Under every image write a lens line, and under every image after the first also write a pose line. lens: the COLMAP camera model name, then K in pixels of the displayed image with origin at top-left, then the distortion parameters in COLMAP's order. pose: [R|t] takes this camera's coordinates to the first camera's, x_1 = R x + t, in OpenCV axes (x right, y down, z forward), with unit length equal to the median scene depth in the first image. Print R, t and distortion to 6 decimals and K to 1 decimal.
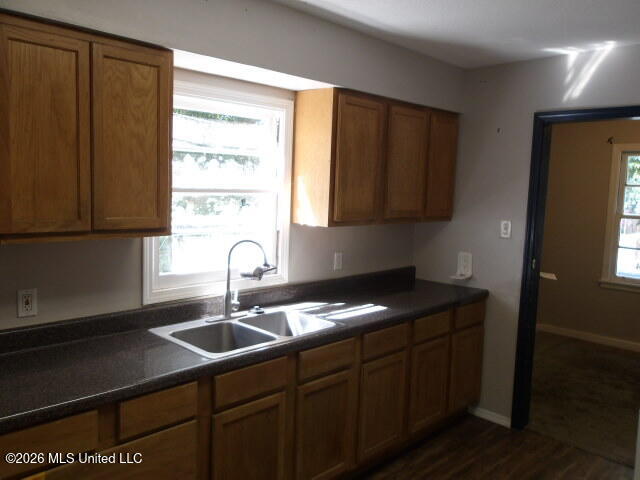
lens RADIAL K [[536.4, 0, 320.3], [0, 536.4, 237.0], [0, 0, 1]] dist [0.014737, 0.011341]
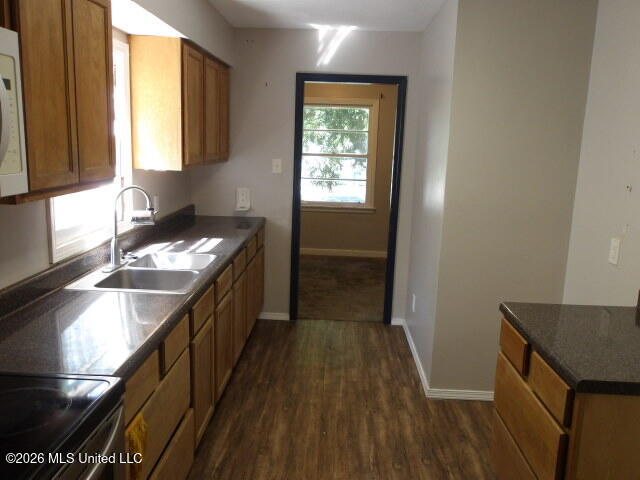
lens RADIAL K [[536.4, 0, 319.7], [0, 536.4, 241.3], [0, 0, 1]] dist [0.014737, 0.011341]
pose [[0.741925, -0.131341, 0.657493, -0.464361], [0.052172, 0.988961, 0.138684, -0.012534], [-0.668450, -0.068590, 0.740587, 0.001531]]
